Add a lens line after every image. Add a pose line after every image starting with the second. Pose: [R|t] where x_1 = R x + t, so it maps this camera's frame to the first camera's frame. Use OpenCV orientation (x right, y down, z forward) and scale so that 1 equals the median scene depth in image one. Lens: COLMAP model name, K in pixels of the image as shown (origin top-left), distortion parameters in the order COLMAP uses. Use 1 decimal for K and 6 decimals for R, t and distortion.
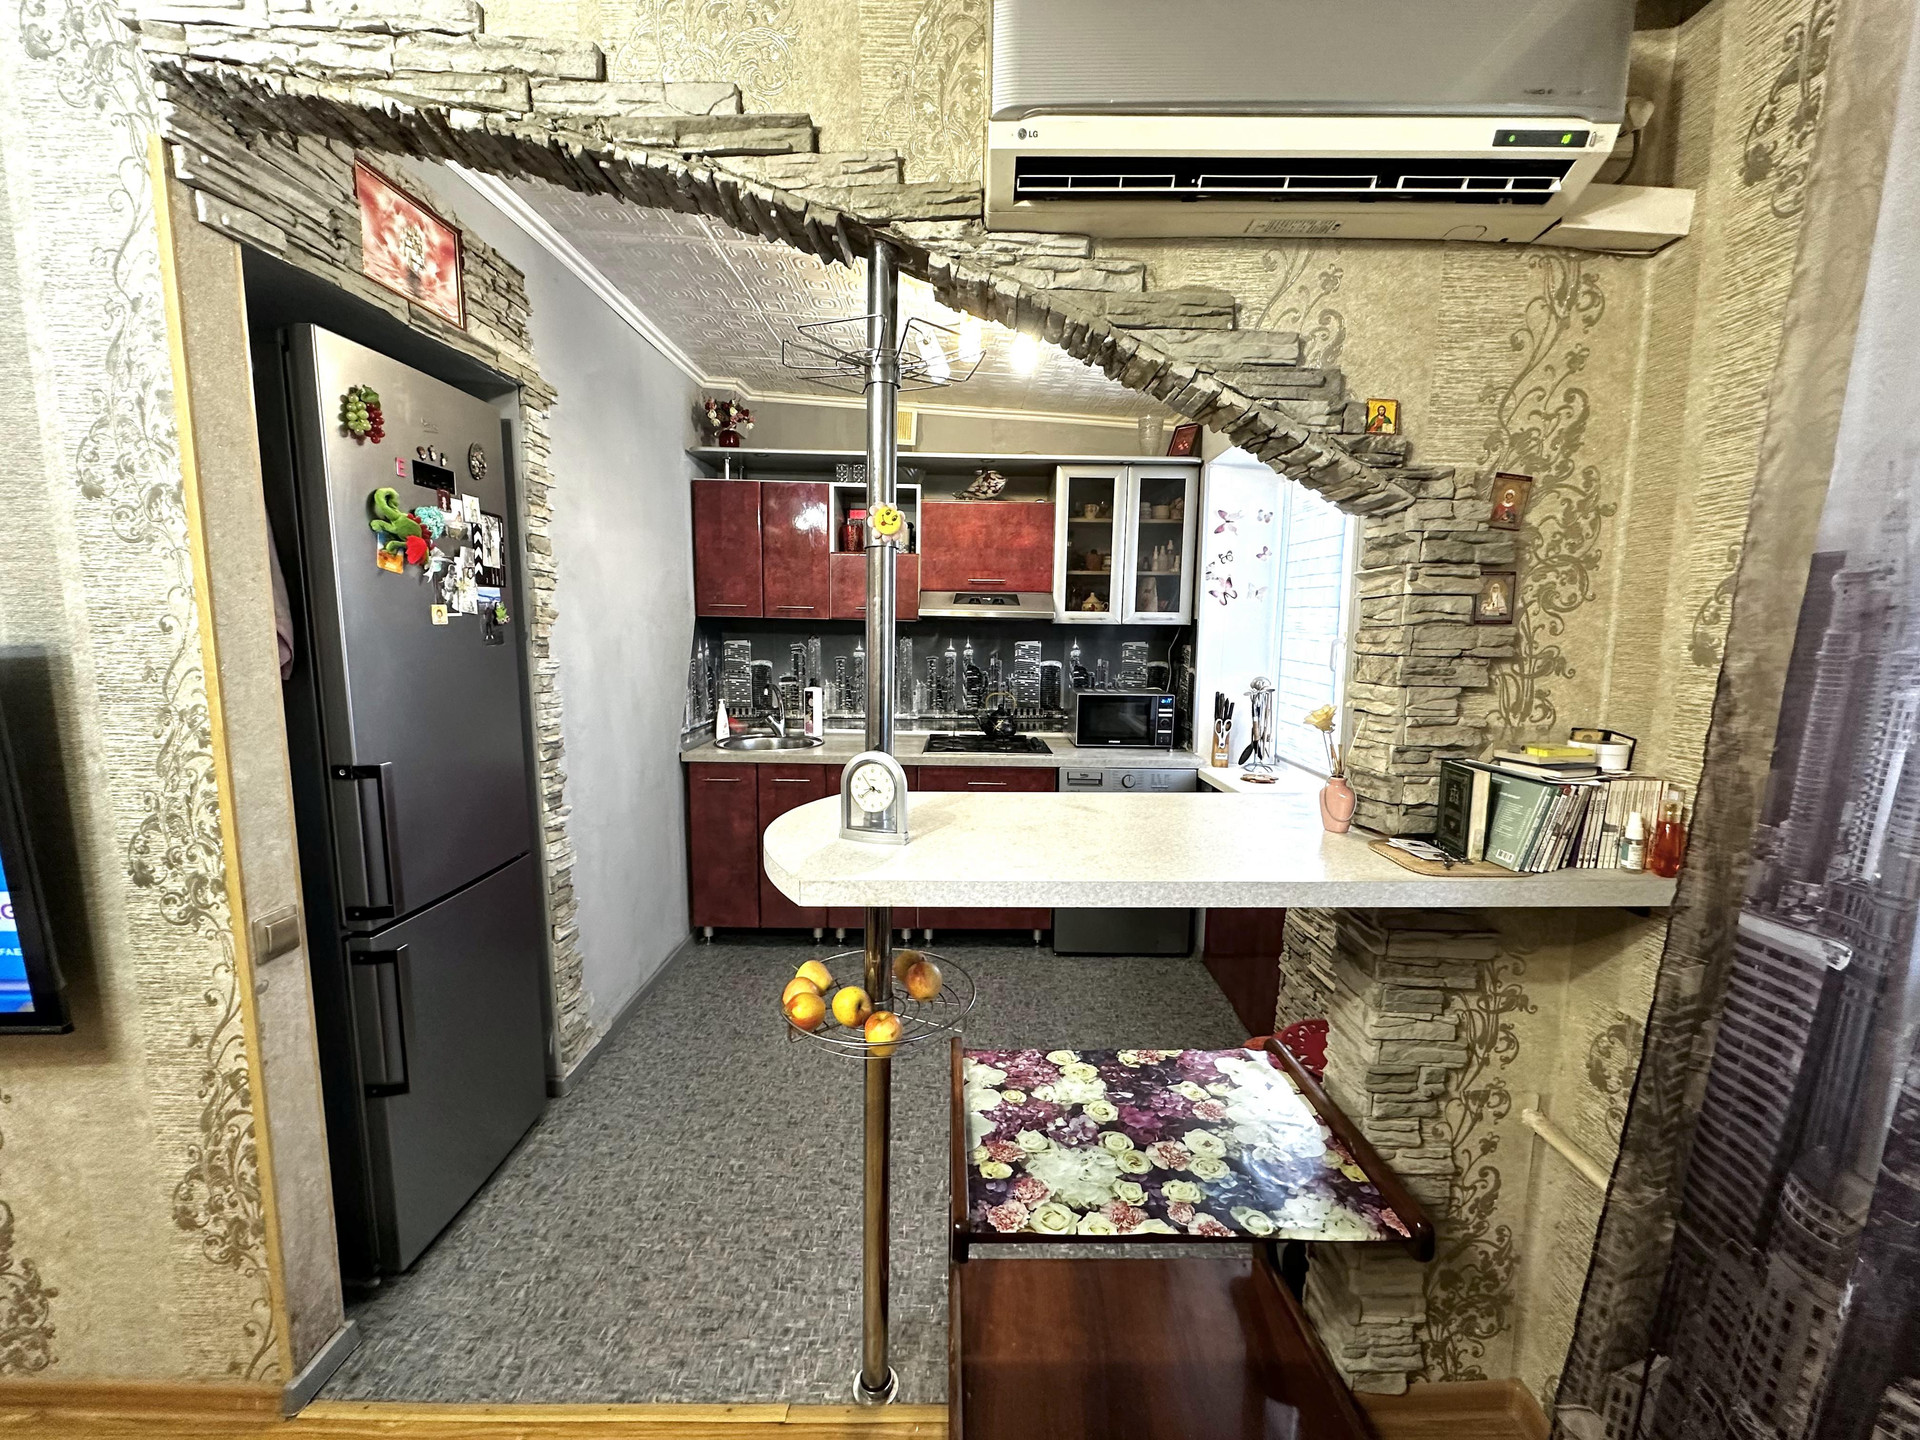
lens RADIAL K [[768.5, 0, 953.7], [0, 768.5, 723.9], [0, 0, 1]] dist [-0.001754, -0.000033]
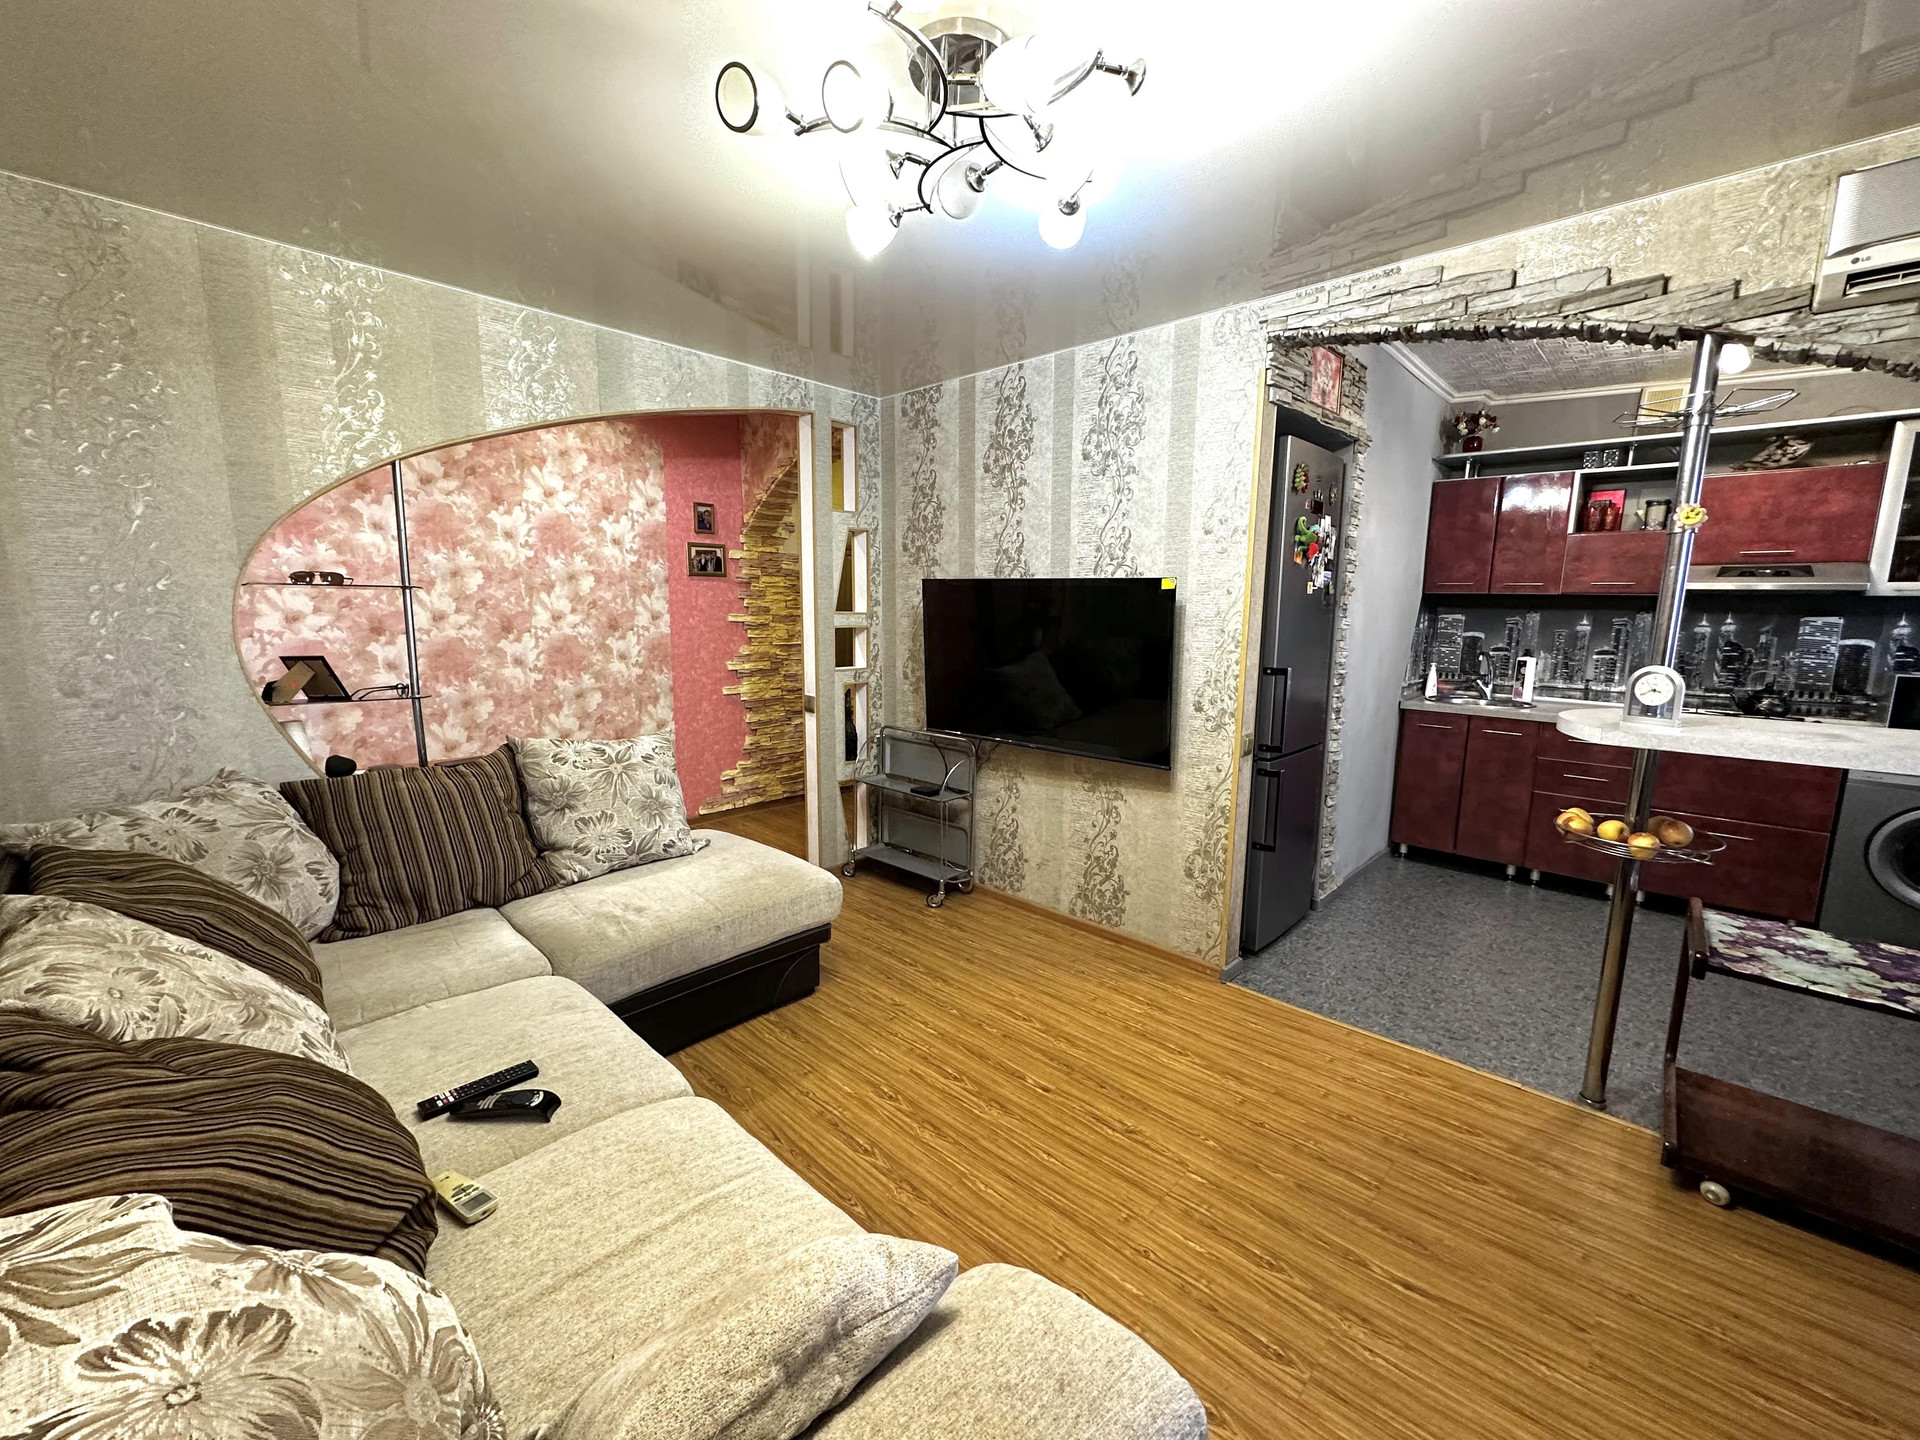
lens RADIAL K [[768.5, 0, 958.1], [0, 768.5, 721.3], [0, 0, 1]] dist [-0.001754, -0.000033]
pose [[0.731423, 0.098371, -0.674791, -0.063601], [-0.091211, 0.994762, 0.046151, 0.158053], [0.675796, 0.027793, 0.736565, -0.846927]]
